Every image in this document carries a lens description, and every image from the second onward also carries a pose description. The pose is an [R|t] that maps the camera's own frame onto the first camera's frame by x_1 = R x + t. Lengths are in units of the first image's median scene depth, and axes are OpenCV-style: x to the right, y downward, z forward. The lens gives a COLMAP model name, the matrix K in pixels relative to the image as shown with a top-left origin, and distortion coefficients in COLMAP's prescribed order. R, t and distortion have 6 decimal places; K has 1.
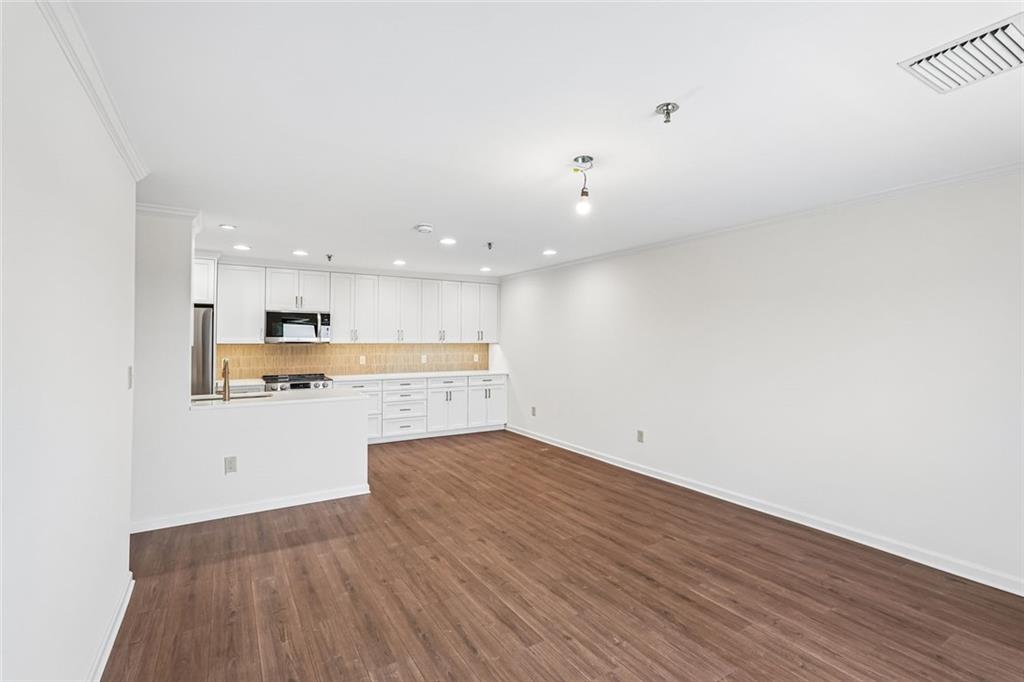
lens RADIAL K [[464.9, 0, 518.2], [0, 464.9, 333.8], [0, 0, 1]] dist [-0.013956, 0.007069]
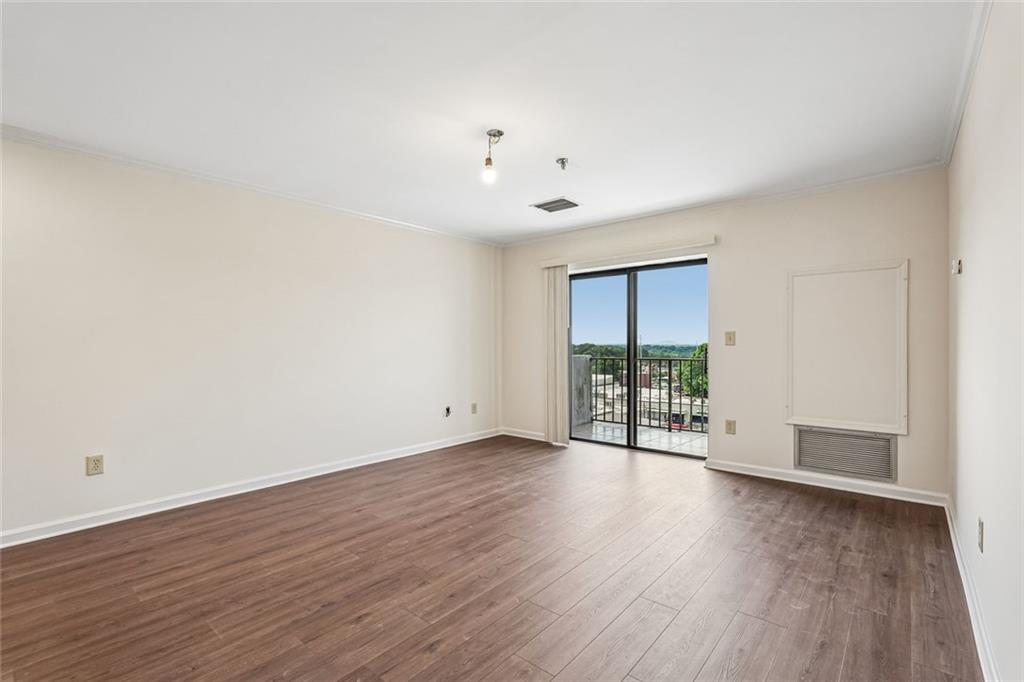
lens RADIAL K [[464.9, 0, 510.4], [0, 464.9, 344.1], [0, 0, 1]] dist [-0.013956, 0.007069]
pose [[-0.292937, 0.001478, 0.956131, -0.648976], [-0.008429, 0.999956, -0.004128, 0.082617], [-0.956095, -0.009269, -0.292912, 0.906509]]
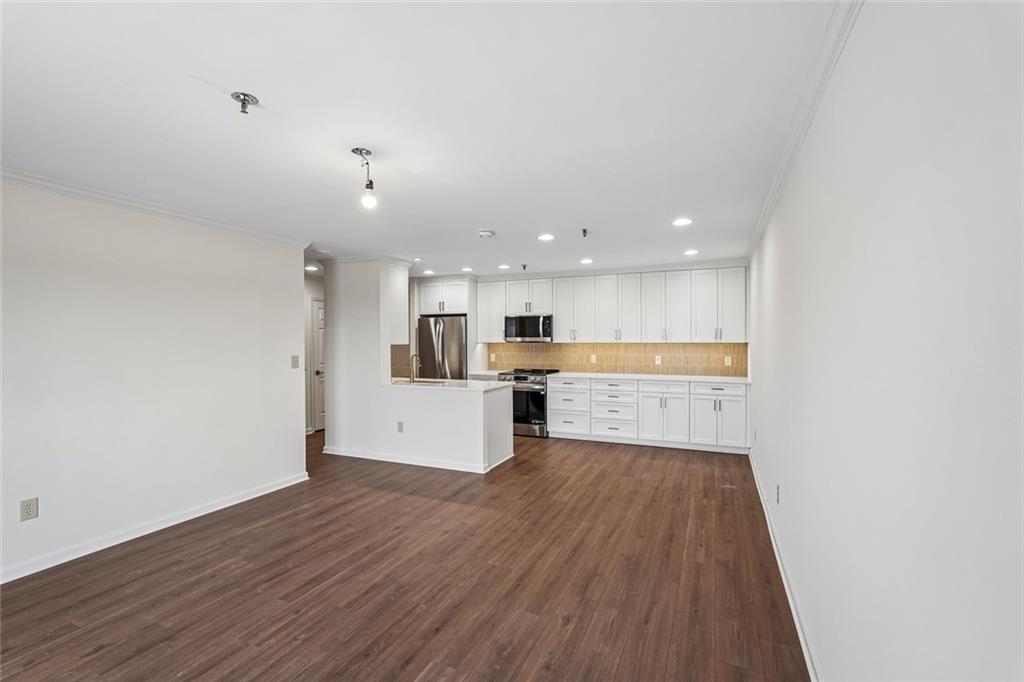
lens RADIAL K [[464.9, 0, 510.3], [0, 464.9, 351.7], [0, 0, 1]] dist [-0.013956, 0.007069]
pose [[0.555997, 0.019063, -0.830966, 0.786422], [0.015145, 0.999339, 0.033059, 0.006494], [0.831046, -0.030966, 0.555341, 0.506287]]
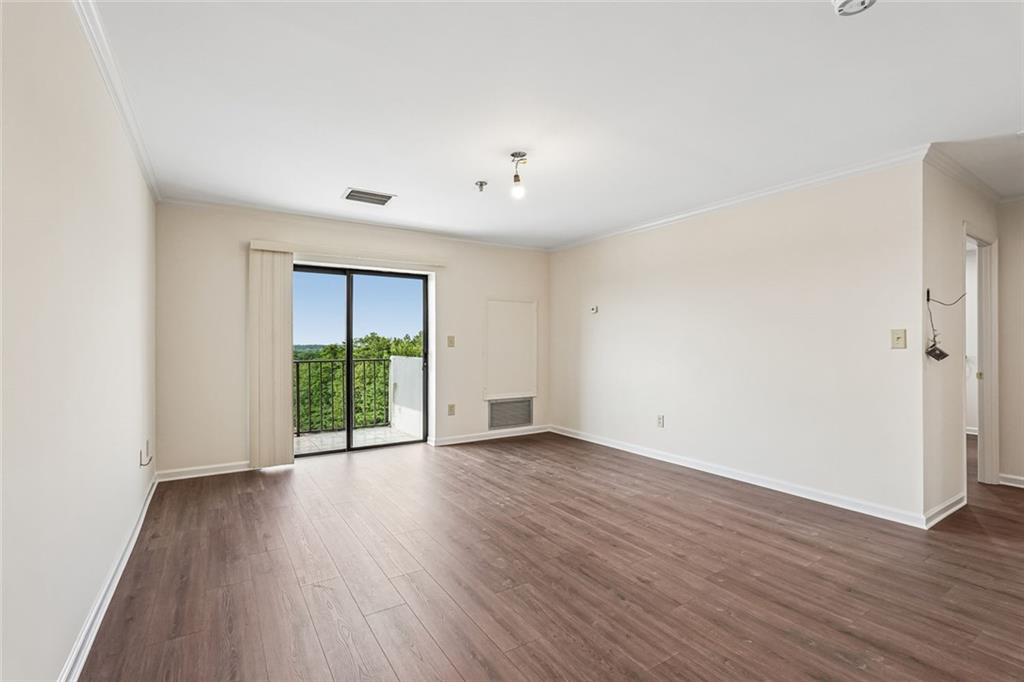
lens RADIAL K [[464.9, 0, 516.9], [0, 464.9, 343.0], [0, 0, 1]] dist [-0.013956, 0.007069]
pose [[-0.999814, 0.000491, -0.019276, 0.117625], [0.000765, 0.999899, -0.014192, 0.085200], [0.019267, -0.014204, -0.999713, 1.557294]]
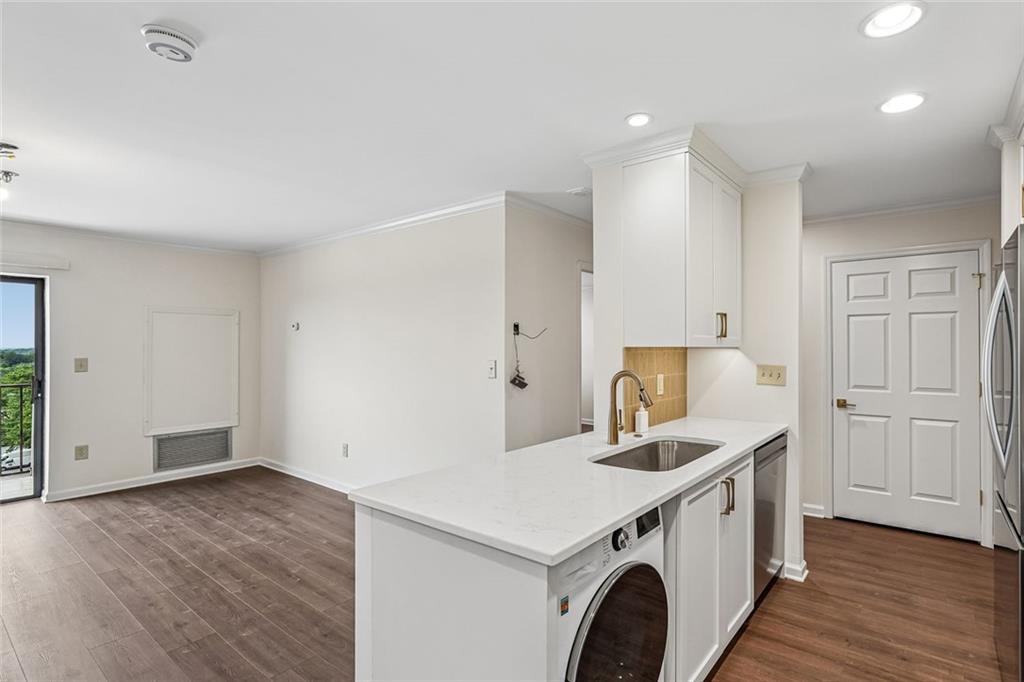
lens RADIAL K [[489.2, 0, 590.0], [0, 489.2, 342.5], [0, 0, 1]] dist [0.000648, 0.000107]
pose [[-0.923267, 0.000950, -0.384157, -0.413028], [0.007506, 0.999851, -0.015567, 0.030154], [0.384085, -0.017256, -0.923137, 1.687808]]
